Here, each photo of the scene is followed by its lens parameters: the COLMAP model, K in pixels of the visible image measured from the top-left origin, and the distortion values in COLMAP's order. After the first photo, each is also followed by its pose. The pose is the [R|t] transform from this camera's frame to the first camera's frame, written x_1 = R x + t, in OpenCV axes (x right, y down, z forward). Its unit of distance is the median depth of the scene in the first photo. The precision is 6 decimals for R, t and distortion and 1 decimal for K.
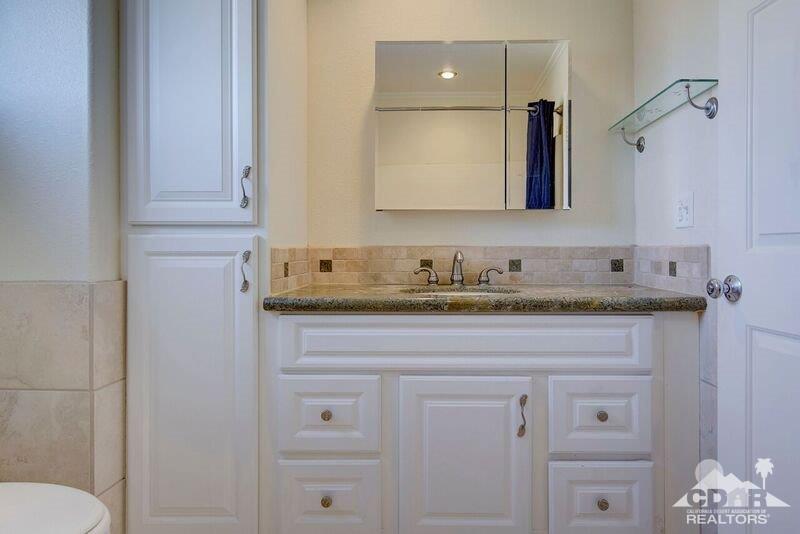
lens RADIAL K [[491.5, 0, 395.6], [0, 491.5, 261.1], [0, 0, 1]] dist [0.004915, 0.000708]
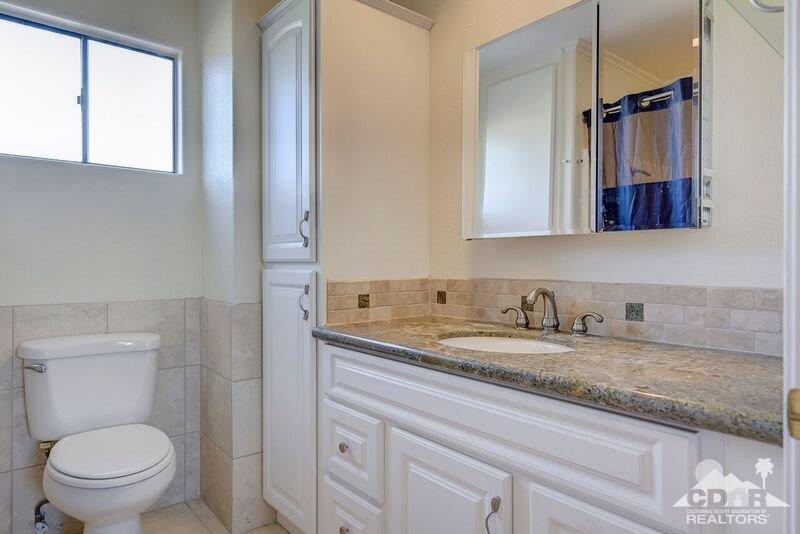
lens RADIAL K [[482.1, 0, 406.7], [0, 482.1, 269.2], [0, 0, 1]] dist [0.005222, 0.000885]
pose [[0.672113, 0.009458, -0.740388, 0.652551], [-0.013186, 0.999913, 0.000803, -0.057897], [0.740331, 0.009223, 0.672179, 0.394496]]
